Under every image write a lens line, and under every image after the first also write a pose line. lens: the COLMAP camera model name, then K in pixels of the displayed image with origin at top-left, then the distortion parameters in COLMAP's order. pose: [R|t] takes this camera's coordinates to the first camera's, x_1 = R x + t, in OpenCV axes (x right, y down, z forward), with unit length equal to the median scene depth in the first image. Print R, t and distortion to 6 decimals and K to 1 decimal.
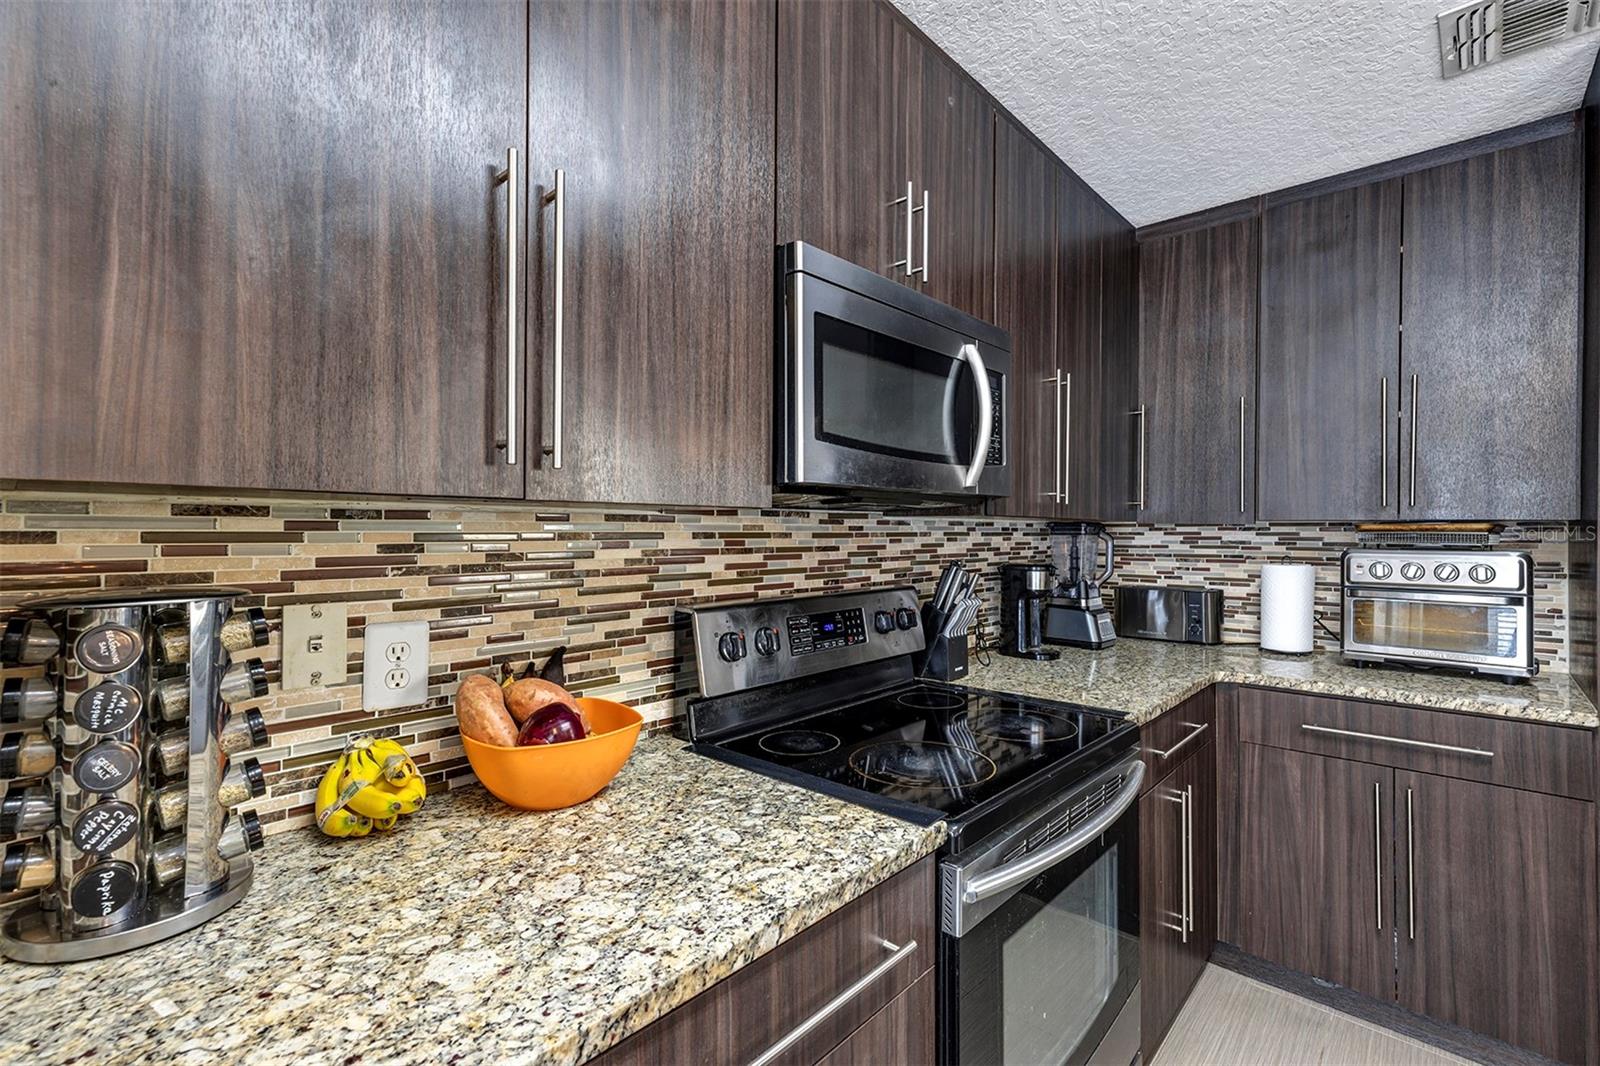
lens RADIAL K [[720.3, 0, 791.1], [0, 720.3, 527.3], [0, 0, 1]] dist [0.007141, -0.000267]
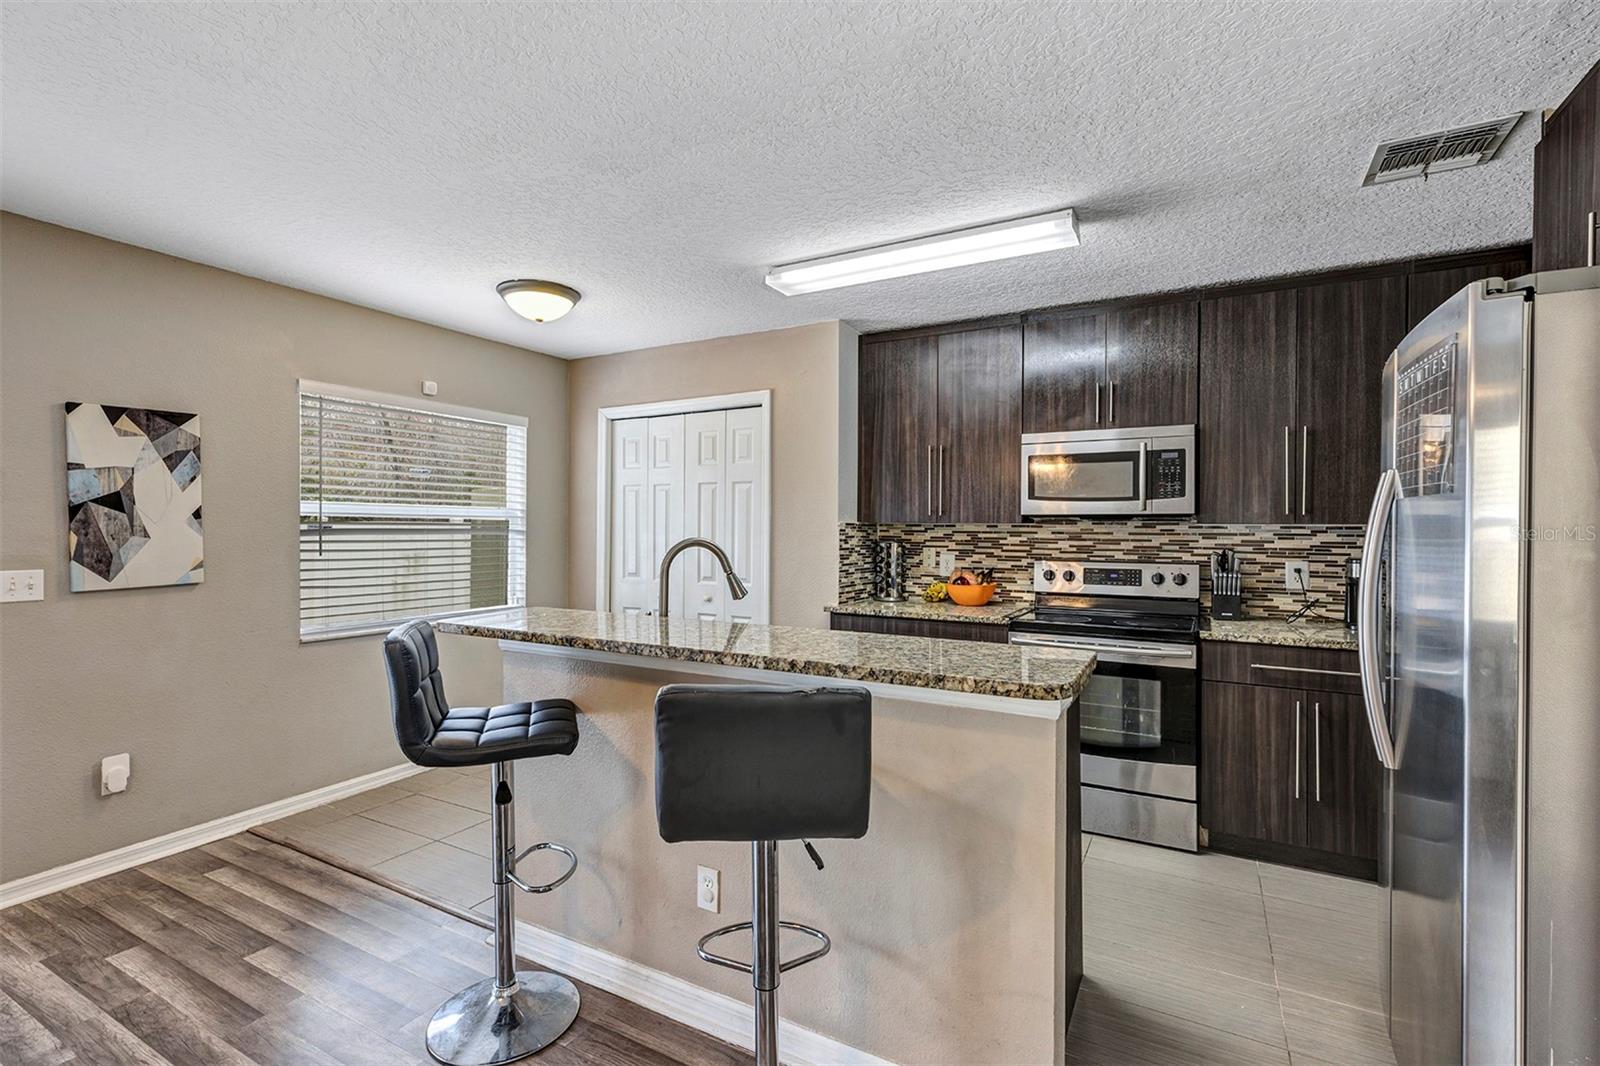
lens RADIAL K [[720.3, 0, 796.7], [0, 720.3, 527.7], [0, 0, 1]] dist [0.007141, -0.000267]
pose [[0.235222, -0.000045, -0.971942, 1.888037], [-0.002160, 0.999998, -0.000569, -0.003014], [0.971939, 0.002233, 0.235221, -0.429463]]
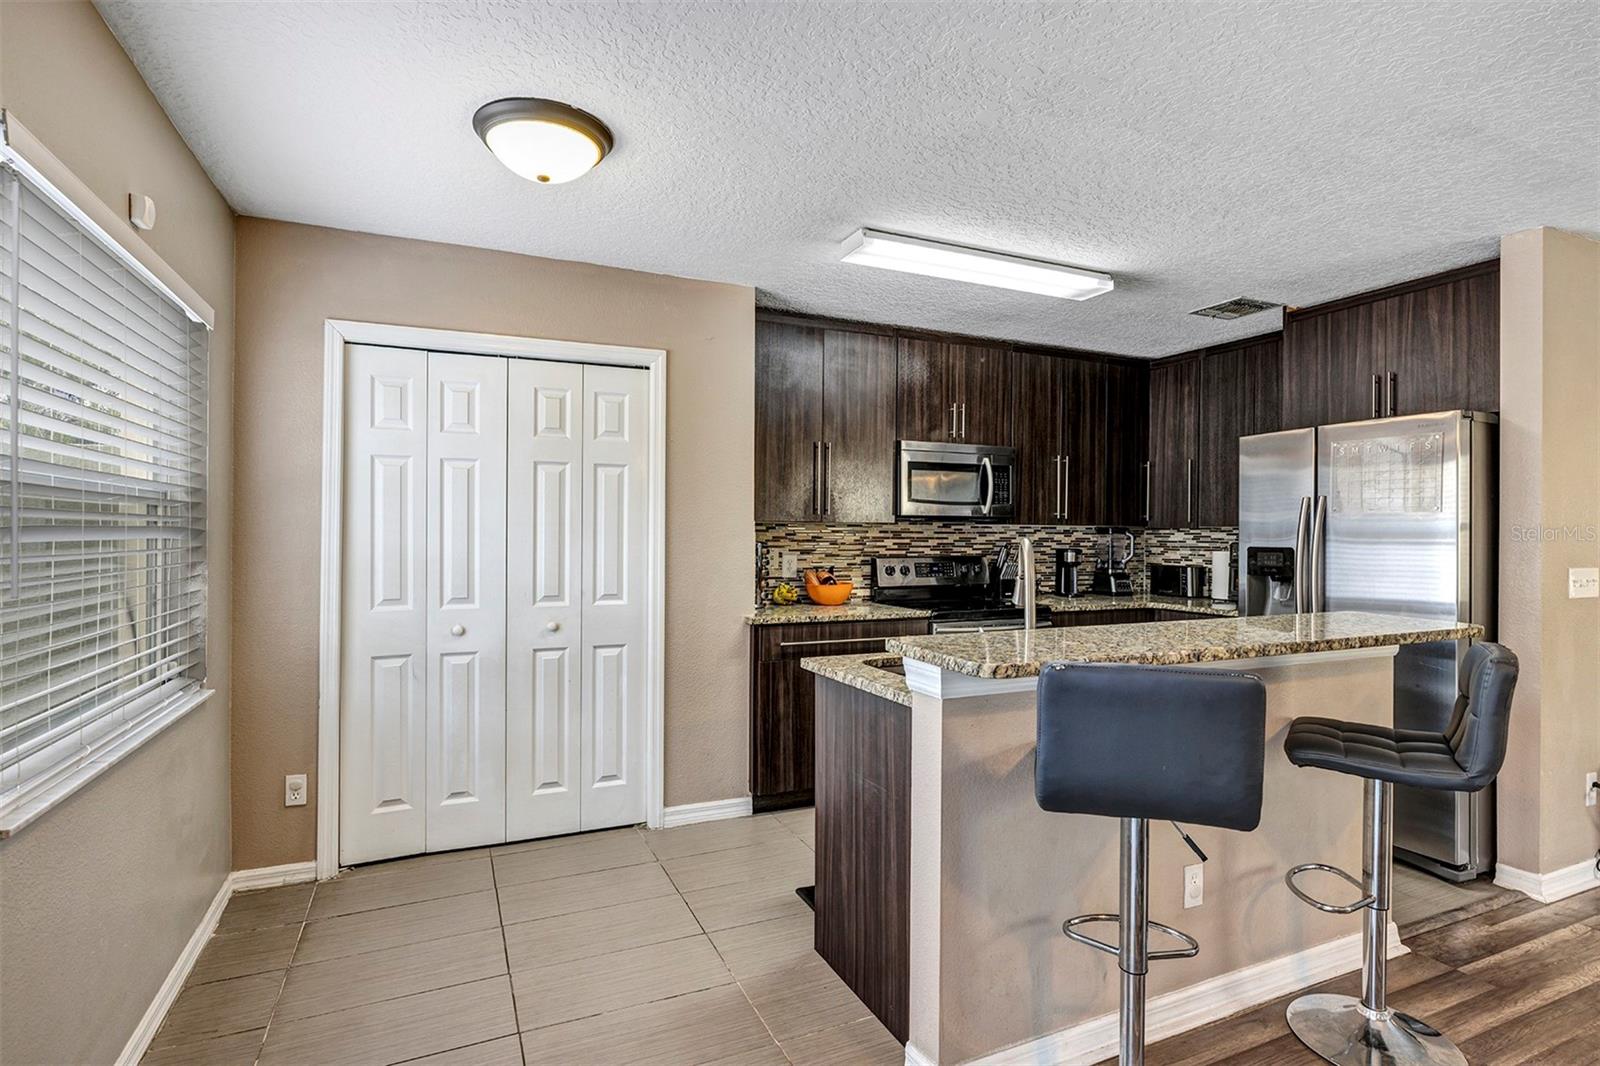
lens RADIAL K [[791.2, 0, 787.0], [0, 791.2, 527.2], [0, 0, 1]] dist [-0.004995, -0.000030]
pose [[0.917390, 0.003427, -0.397975, 0.661012], [-0.004222, 0.999990, -0.001121, -0.001707], [0.397967, 0.002709, 0.917396, -1.707959]]
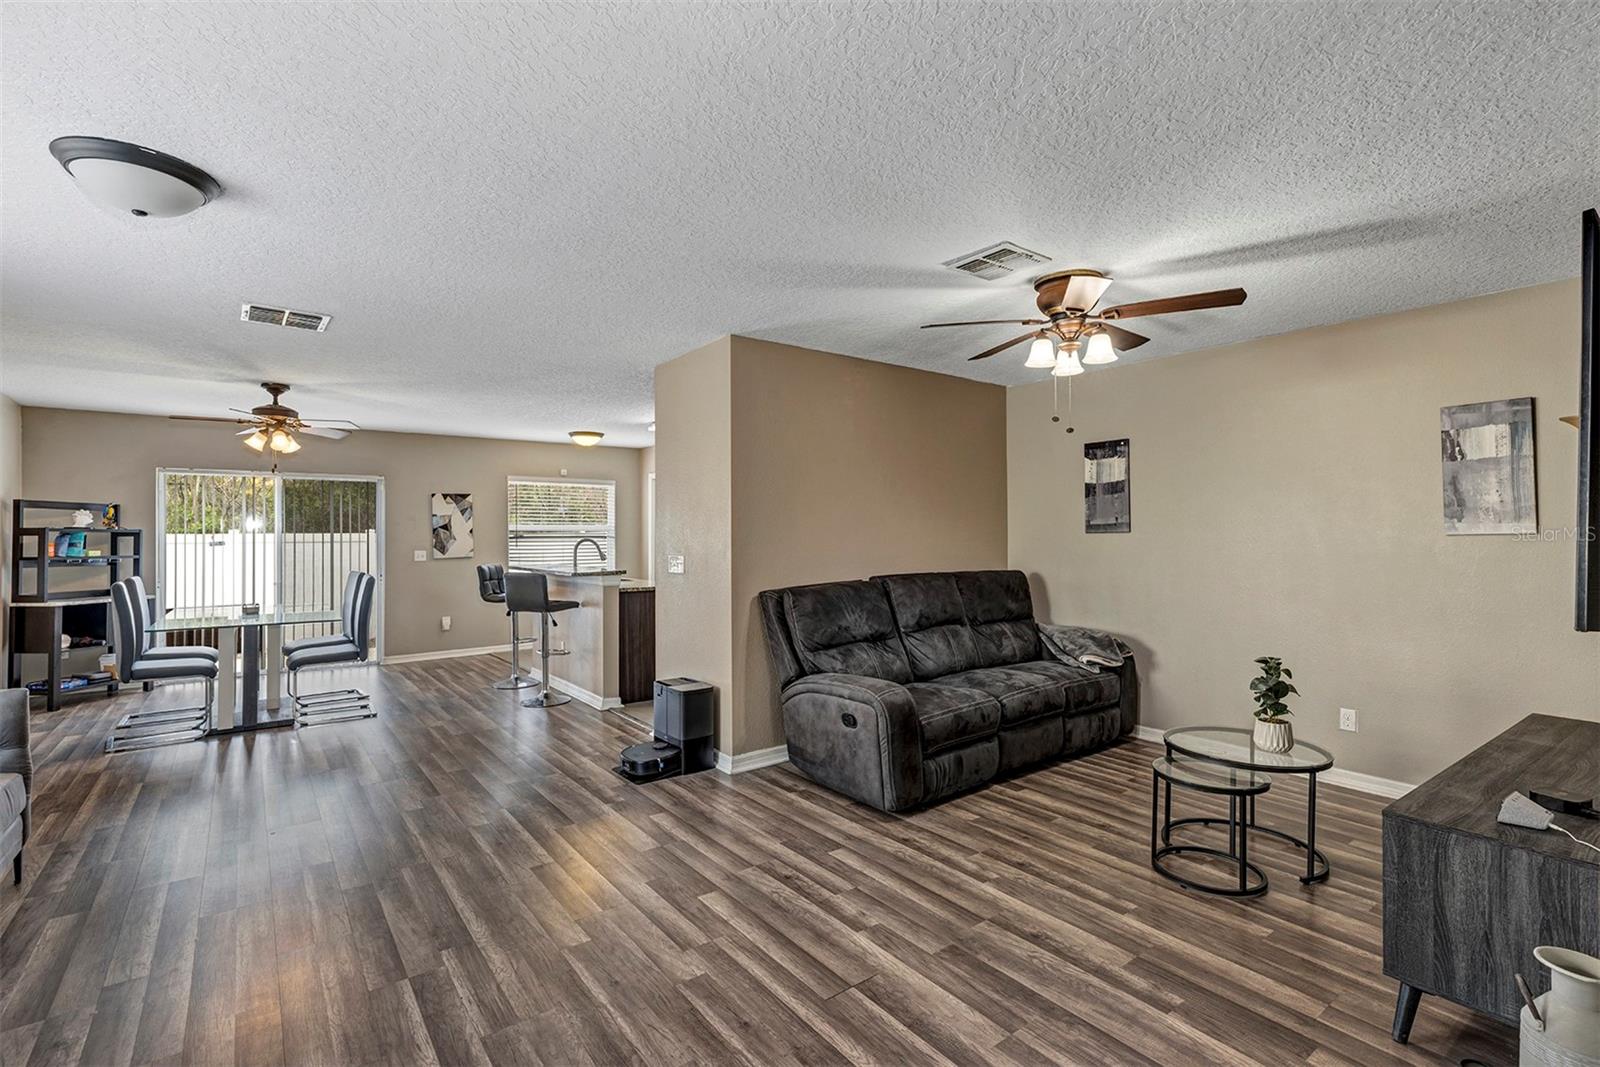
lens RADIAL K [[720.3, 0, 799.7], [0, 720.3, 521.5], [0, 0, 1]] dist [0.007141, -0.000267]
pose [[-0.172397, -0.016172, -0.984895, 4.133952], [0.006655, 0.999823, -0.017582, 0.000675], [0.985005, -0.009585, -0.172259, 1.518339]]
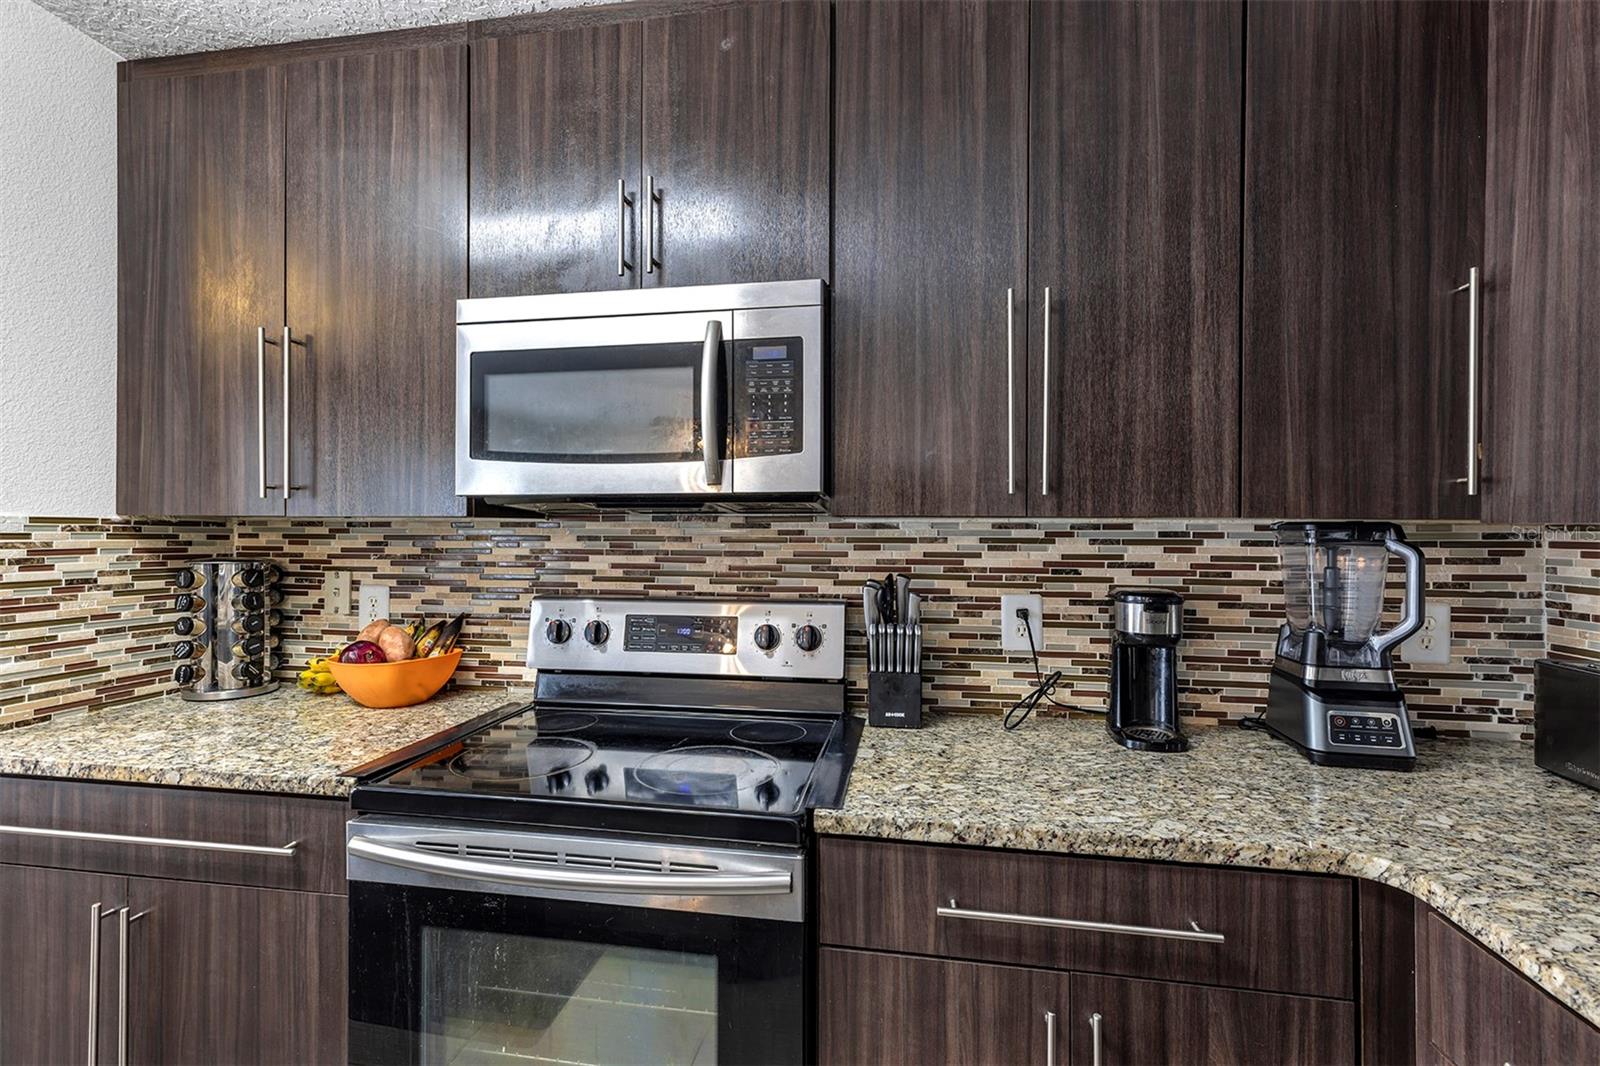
lens RADIAL K [[720.3, 0, 787.4], [0, 720.3, 527.5], [0, 0, 1]] dist [0.007141, -0.000267]
pose [[0.546354, -0.003400, -0.837547, 0.944267], [0.000638, 0.999993, -0.003643, -0.002040], [0.837554, 0.001456, 0.546353, 0.556469]]
